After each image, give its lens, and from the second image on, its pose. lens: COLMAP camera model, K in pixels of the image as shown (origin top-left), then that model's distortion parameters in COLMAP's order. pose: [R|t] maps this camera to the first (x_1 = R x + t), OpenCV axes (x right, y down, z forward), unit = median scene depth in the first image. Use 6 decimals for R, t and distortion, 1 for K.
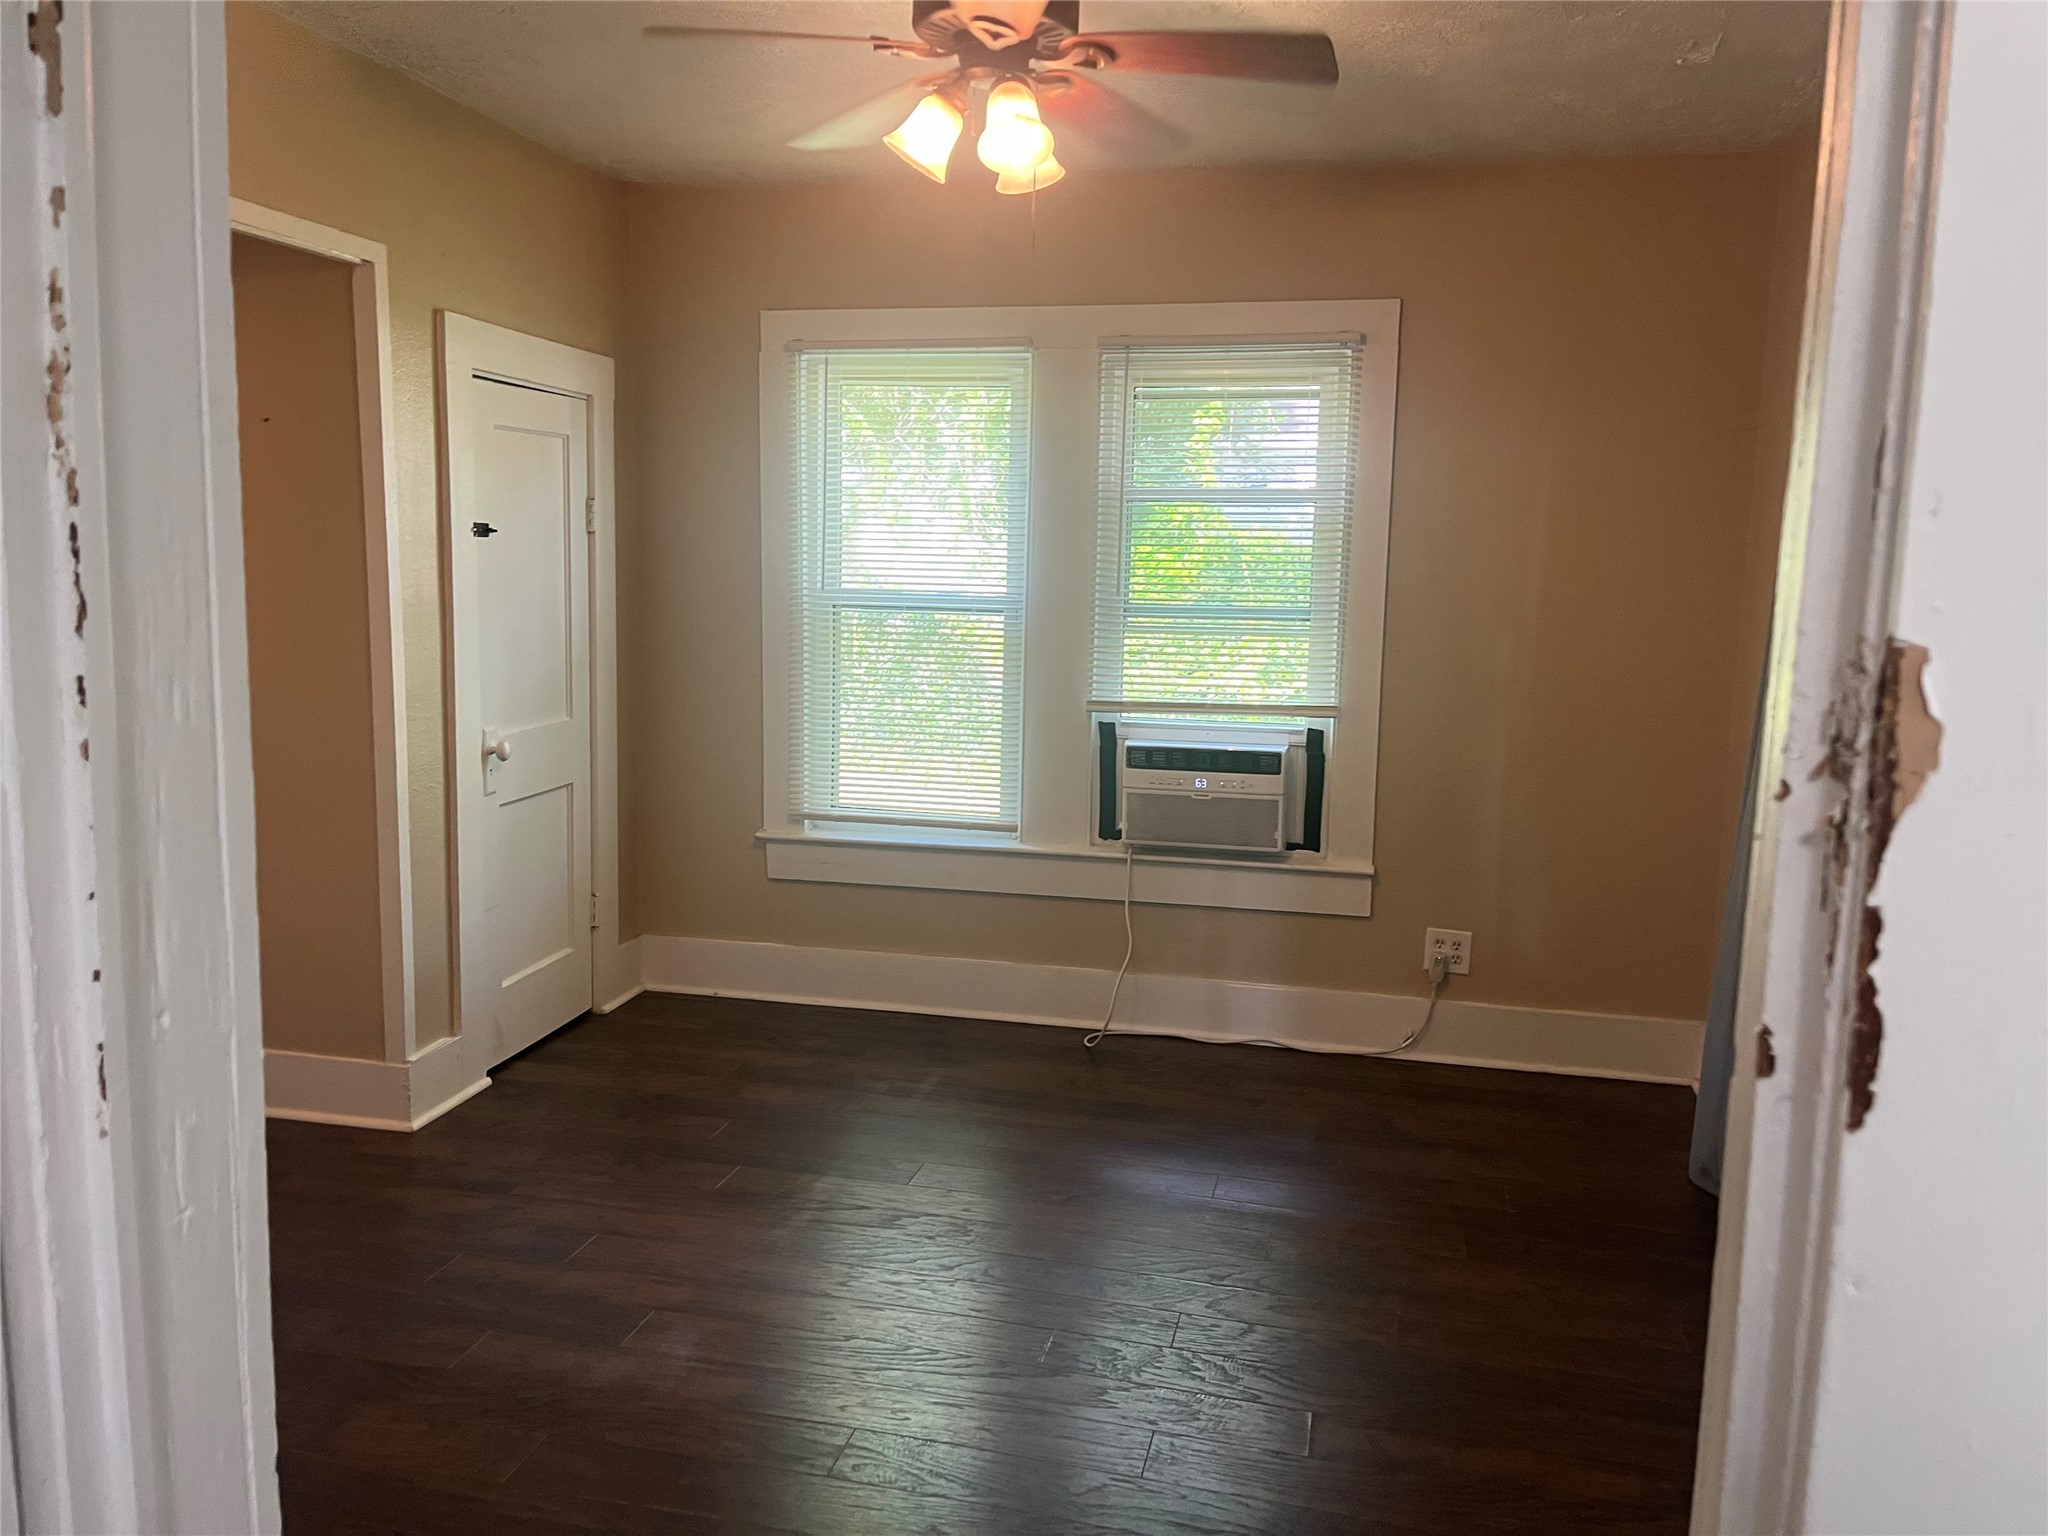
lens RADIAL K [[1560.1, 0, 1029.0], [0, 1560.1, 747.6], [0, 0, 1]] dist [0.064954, -0.086054]
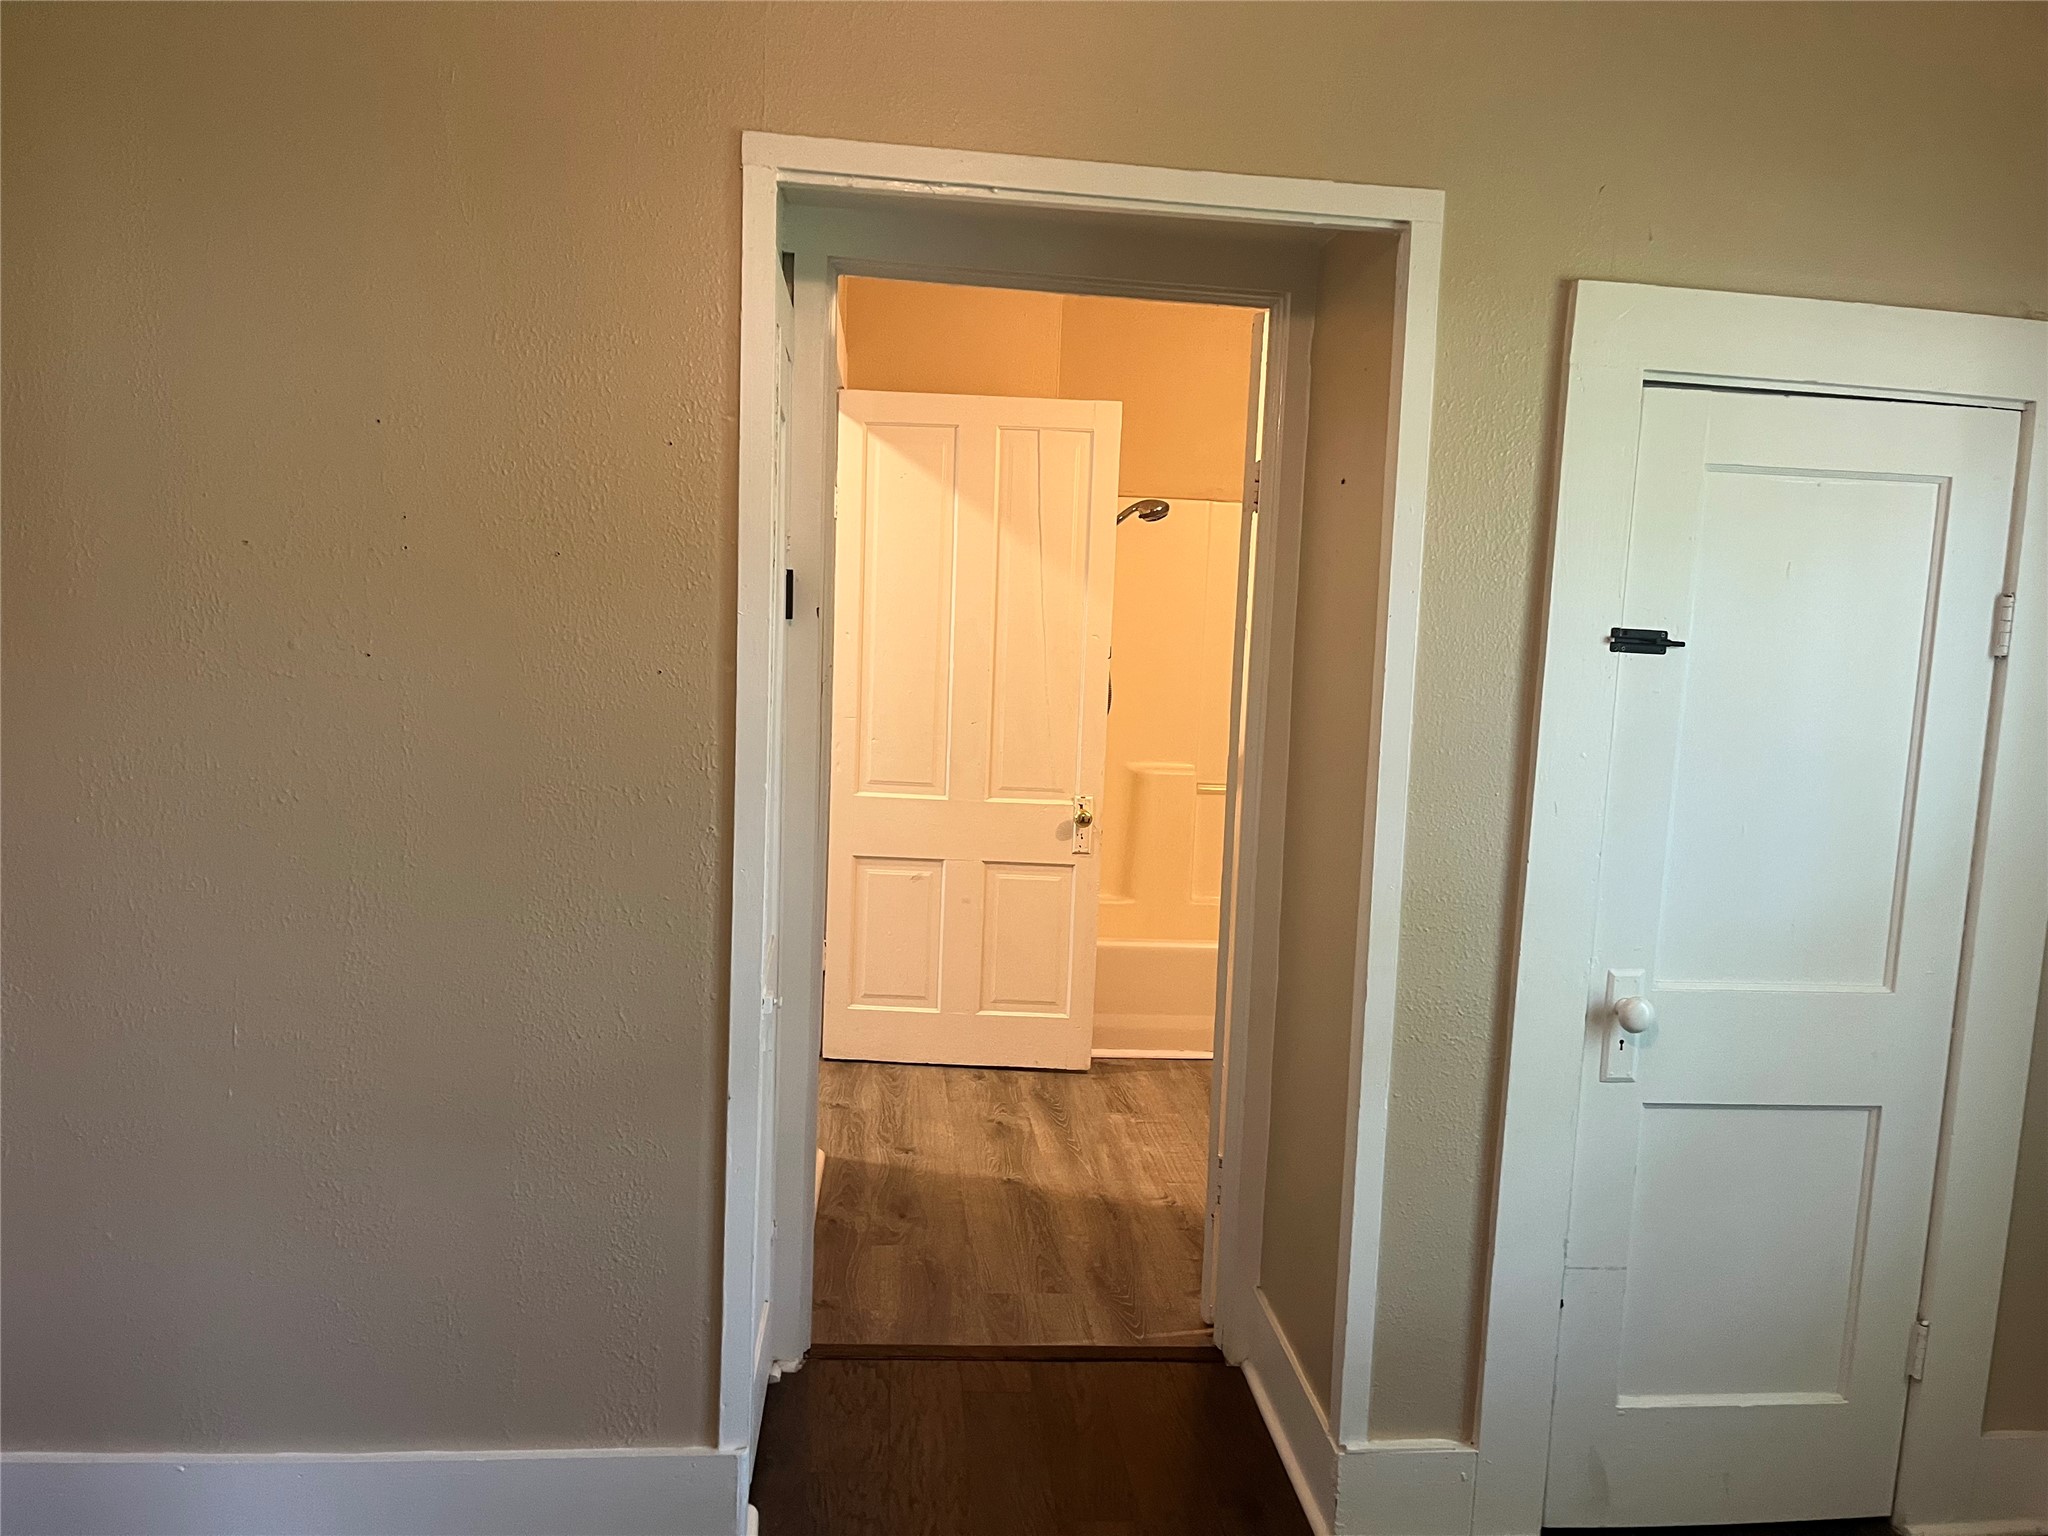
lens RADIAL K [[1560.1, 0, 1022.9], [0, 1560.1, 758.0], [0, 0, 1]] dist [0.064954, -0.086054]
pose [[0.307800, 0.094702, -0.946726, 0.127241], [-0.165418, 0.985207, 0.044770, -0.072330], [0.936961, 0.142825, 0.318912, 0.520493]]
